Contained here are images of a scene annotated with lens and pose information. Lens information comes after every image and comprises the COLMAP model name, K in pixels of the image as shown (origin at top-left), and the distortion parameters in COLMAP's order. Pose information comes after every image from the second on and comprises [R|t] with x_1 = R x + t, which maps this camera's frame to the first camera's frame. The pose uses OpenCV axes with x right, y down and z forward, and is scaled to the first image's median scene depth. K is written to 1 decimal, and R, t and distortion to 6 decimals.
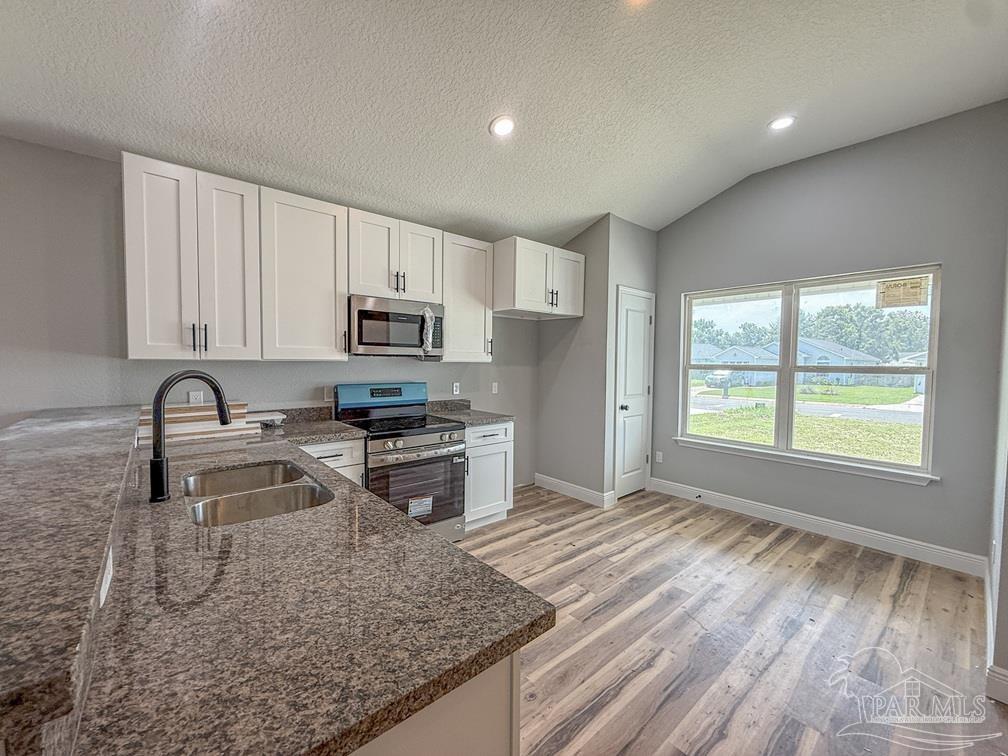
lens RADIAL K [[408.4, 0, 498.0], [0, 408.4, 378.1], [0, 0, 1]] dist [-0.000933, -0.000631]
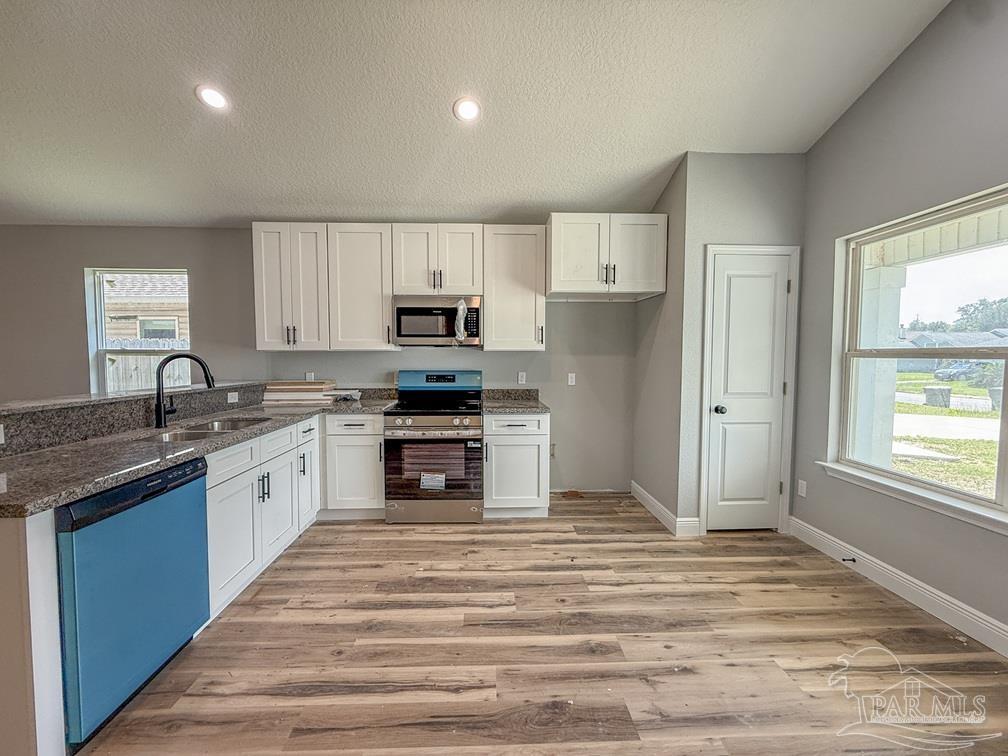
lens RADIAL K [[408.4, 0, 497.9], [0, 408.4, 377.7], [0, 0, 1]] dist [-0.000933, -0.000631]
pose [[0.785497, 0.025199, -0.618352, 0.555983], [-0.017986, 0.999678, 0.017891, 0.009905], [0.618604, -0.002932, 0.785698, 0.213381]]
